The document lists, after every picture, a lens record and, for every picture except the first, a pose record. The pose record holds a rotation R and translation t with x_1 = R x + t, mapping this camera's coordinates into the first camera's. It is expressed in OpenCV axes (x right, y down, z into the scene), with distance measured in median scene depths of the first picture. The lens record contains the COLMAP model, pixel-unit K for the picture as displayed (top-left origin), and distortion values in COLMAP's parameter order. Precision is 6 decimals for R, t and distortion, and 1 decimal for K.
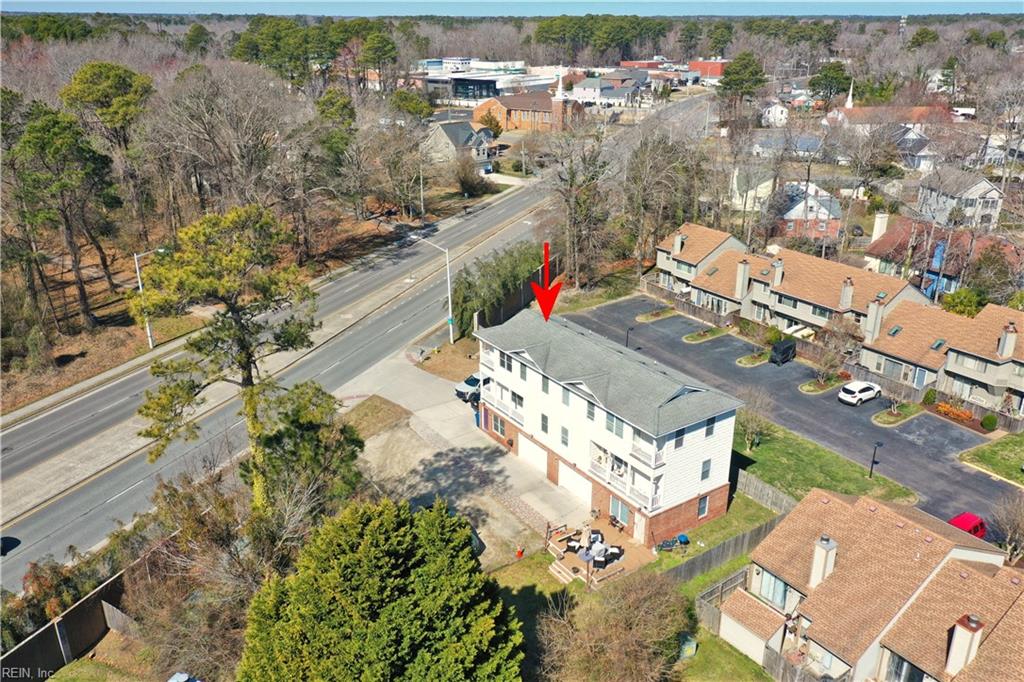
lens RADIAL K [[808.4, 0, 512.0], [0, 808.4, 341.0], [0, 0, 1]] dist [0.014987, 0.002141]
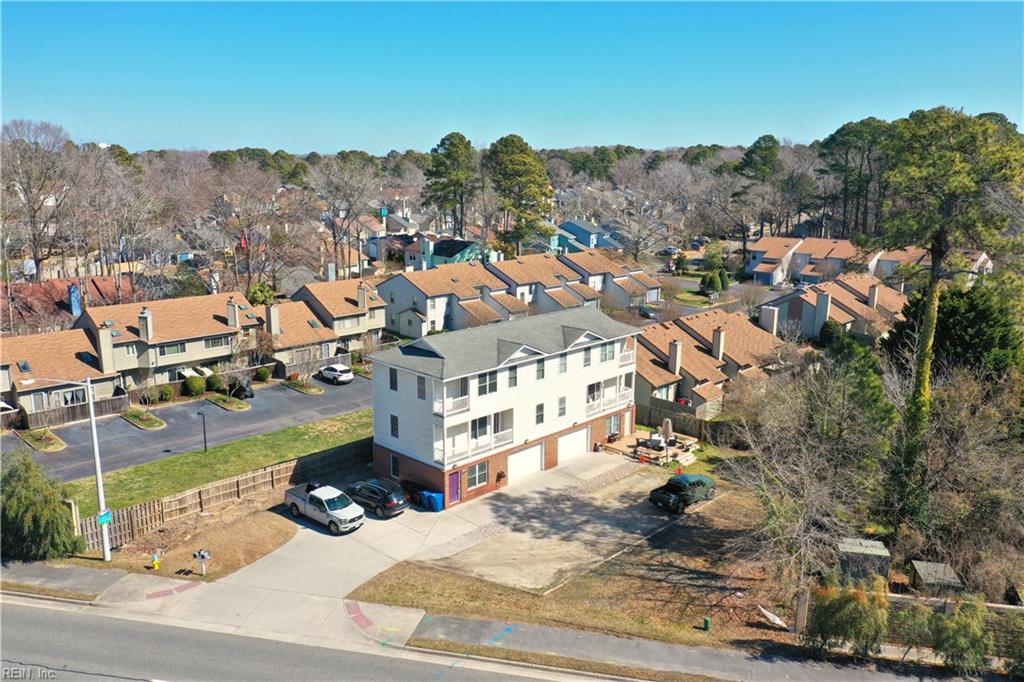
lens RADIAL K [[808.4, 0, 512.0], [0, 808.4, 341.0], [0, 0, 1]] dist [0.014987, 0.002141]
pose [[-0.206955, -0.212635, 0.954964, -0.797852], [0.350522, 0.895182, 0.275287, -0.234477], [-0.913402, 0.391708, -0.110729, 1.043586]]
